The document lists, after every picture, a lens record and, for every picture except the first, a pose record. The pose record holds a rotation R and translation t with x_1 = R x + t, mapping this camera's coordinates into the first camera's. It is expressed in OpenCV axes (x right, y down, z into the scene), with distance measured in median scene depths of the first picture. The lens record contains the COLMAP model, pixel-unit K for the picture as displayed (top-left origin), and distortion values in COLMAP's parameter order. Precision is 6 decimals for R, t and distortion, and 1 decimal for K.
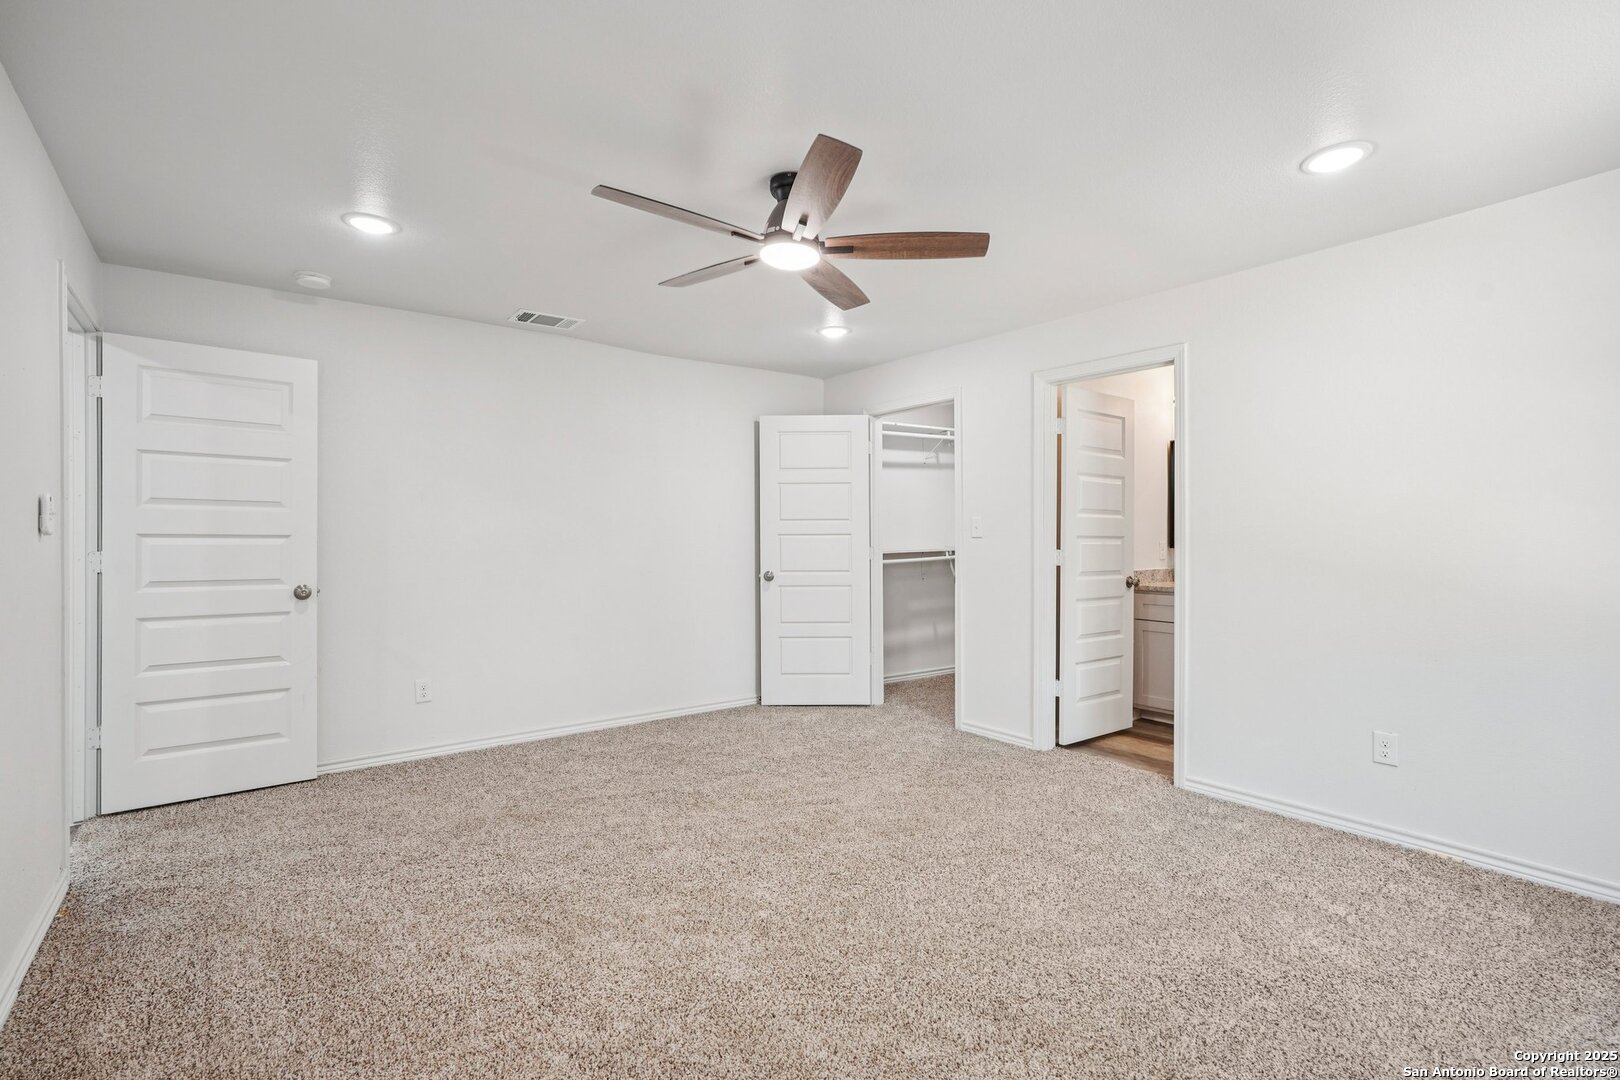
lens RADIAL K [[732.3, 0, 810.0], [0, 732.3, 540.0], [0, 0, 1]] dist [-0.000362, 0.000018]
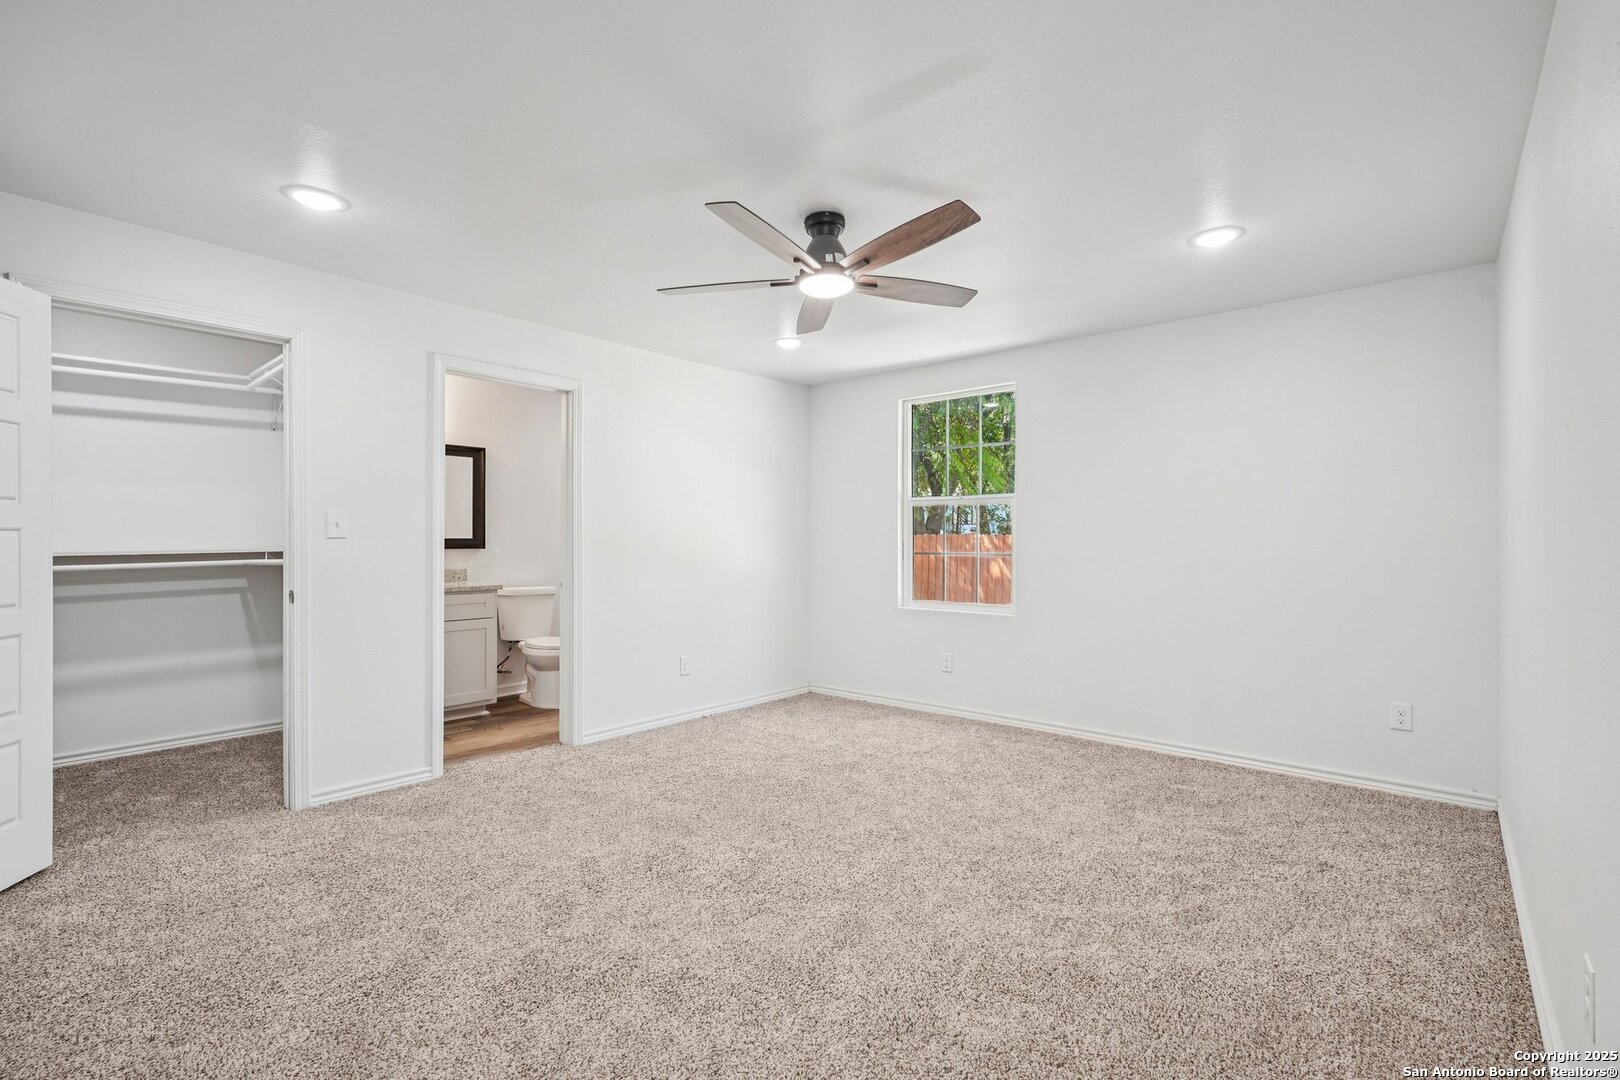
lens RADIAL K [[732.3, 0, 810.0], [0, 732.3, 540.0], [0, 0, 1]] dist [-0.000362, 0.000018]
pose [[-0.189818, 0.007363, 0.981792, -0.588617], [-0.001596, 0.999968, -0.007808, 0.005886], [-0.981818, -0.003049, -0.189800, 0.663787]]
